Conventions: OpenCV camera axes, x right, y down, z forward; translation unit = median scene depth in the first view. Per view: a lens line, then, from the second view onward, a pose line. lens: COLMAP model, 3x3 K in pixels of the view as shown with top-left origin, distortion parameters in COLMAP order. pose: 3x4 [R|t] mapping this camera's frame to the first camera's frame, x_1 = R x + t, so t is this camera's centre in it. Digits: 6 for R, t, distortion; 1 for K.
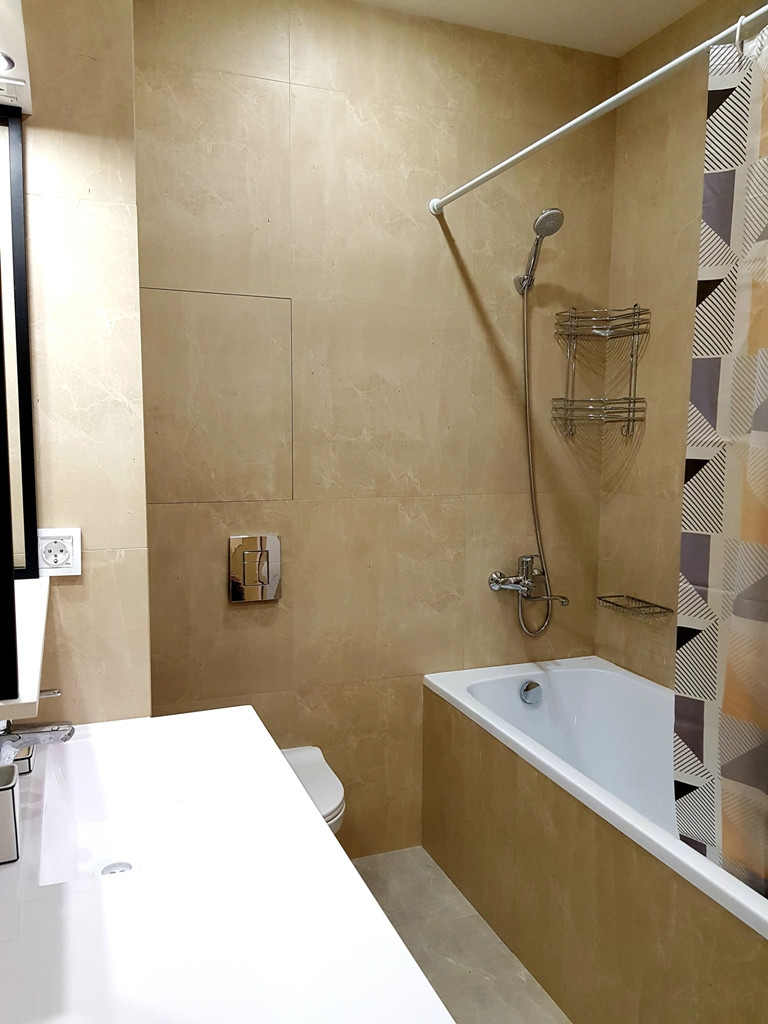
lens RADIAL K [[799.6, 0, 383.9], [0, 799.6, 514.3], [0, 0, 1]] dist [0.049347, -0.028136]
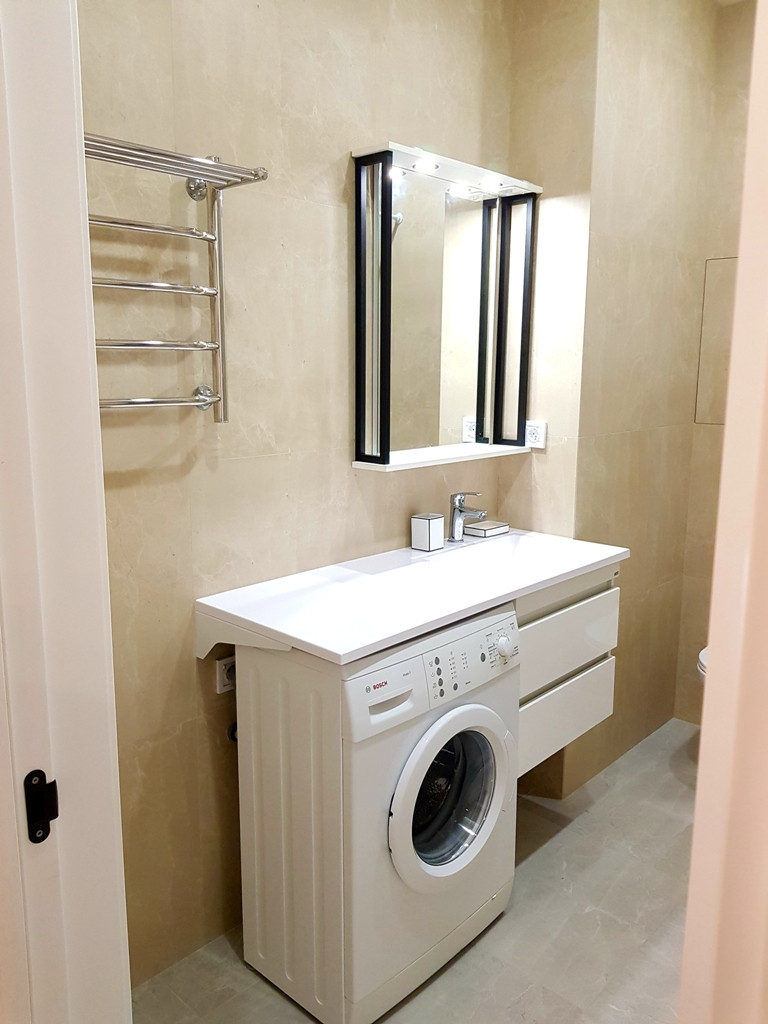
lens RADIAL K [[799.6, 0, 383.7], [0, 799.6, 510.4], [0, 0, 1]] dist [0.049347, -0.028136]
pose [[0.432024, 0.146678, -0.889855, 1.070741], [-0.100640, 0.988364, 0.114055, 0.044319], [0.896229, 0.040280, 0.441758, -0.098478]]
